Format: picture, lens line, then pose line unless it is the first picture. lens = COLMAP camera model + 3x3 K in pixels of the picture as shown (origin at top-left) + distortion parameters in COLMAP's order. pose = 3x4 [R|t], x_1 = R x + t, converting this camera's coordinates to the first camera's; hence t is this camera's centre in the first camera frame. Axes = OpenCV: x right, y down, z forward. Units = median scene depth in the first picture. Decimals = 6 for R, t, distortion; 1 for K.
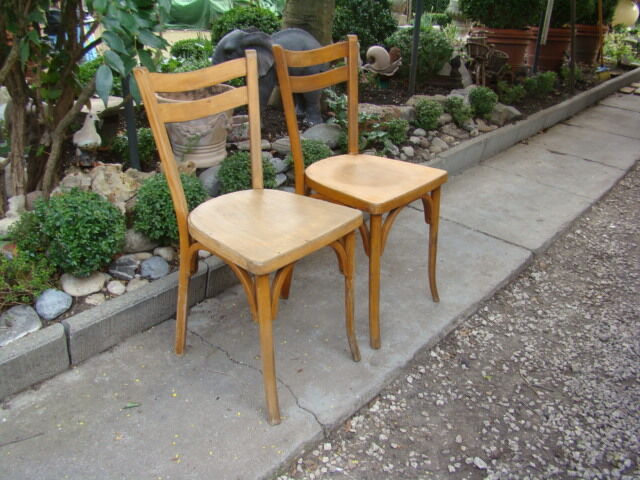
lens RADIAL K [[597.0, 0, 322.2], [0, 597.0, 248.2], [0, 0, 1]] dist [-0.176518, 0.115010]
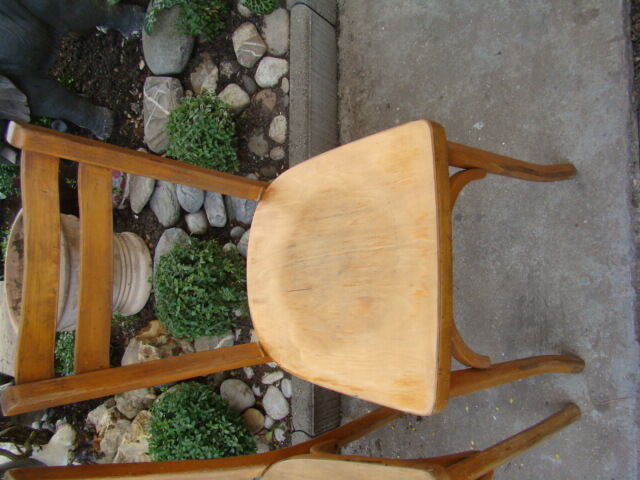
lens RADIAL K [[597.0, 0, 322.2], [0, 597.0, 248.2], [0, 0, 1]] dist [-0.176518, 0.115010]
pose [[0.537012, -0.687432, -0.488933, 0.350863], [0.836010, 0.356241, 0.417349, -0.370371], [-0.112721, -0.632874, 0.766006, 0.723216]]
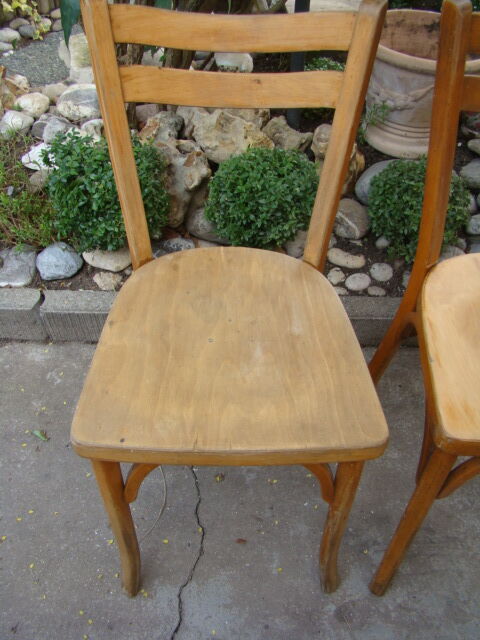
lens RADIAL K [[597.0, 0, 236.3], [0, 597.0, 320.5], [0, 0, 1]] dist [-0.176518, 0.115010]
pose [[0.658032, 0.541192, -0.523551, 0.166672], [-0.356072, 0.836289, 0.416934, -0.266026], [0.663481, -0.087934, 0.743008, 0.561556]]
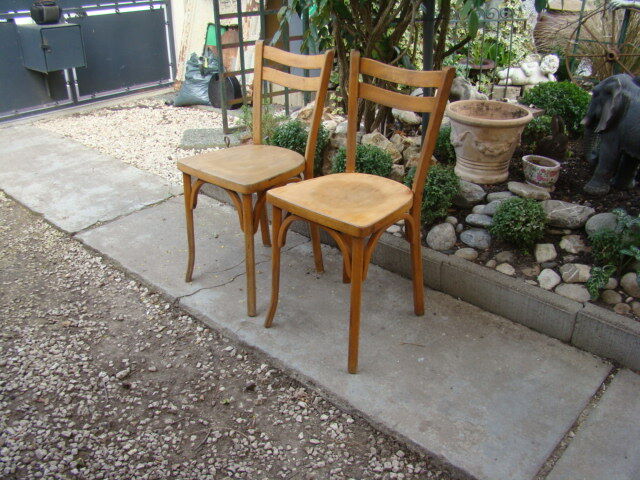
lens RADIAL K [[597.0, 0, 322.2], [0, 597.0, 248.2], [0, 0, 1]] dist [-0.176518, 0.115010]
pose [[-0.023746, 0.428042, -0.903447, 1.117698], [-0.466011, 0.794774, 0.388803, -0.461274], [0.884460, 0.430249, 0.180600, 0.913148]]
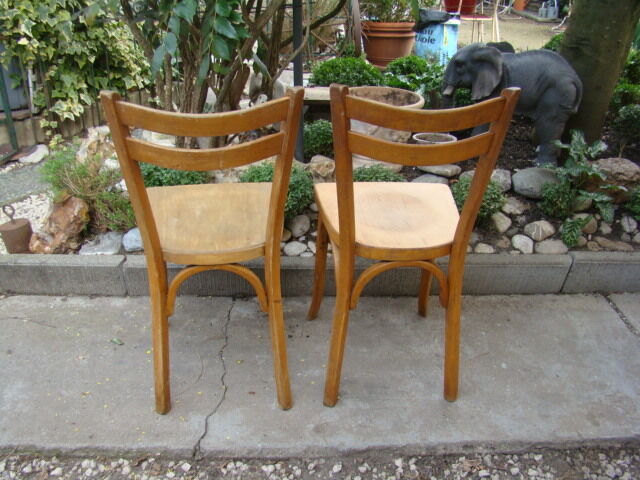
lens RADIAL K [[597.0, 0, 322.2], [0, 597.0, 248.2], [0, 0, 1]] dist [-0.176518, 0.115010]
pose [[0.683854, 0.323902, -0.653783, 0.590099], [-0.337341, 0.934896, 0.110316, -0.150812], [0.646951, 0.145108, 0.748598, 0.353603]]
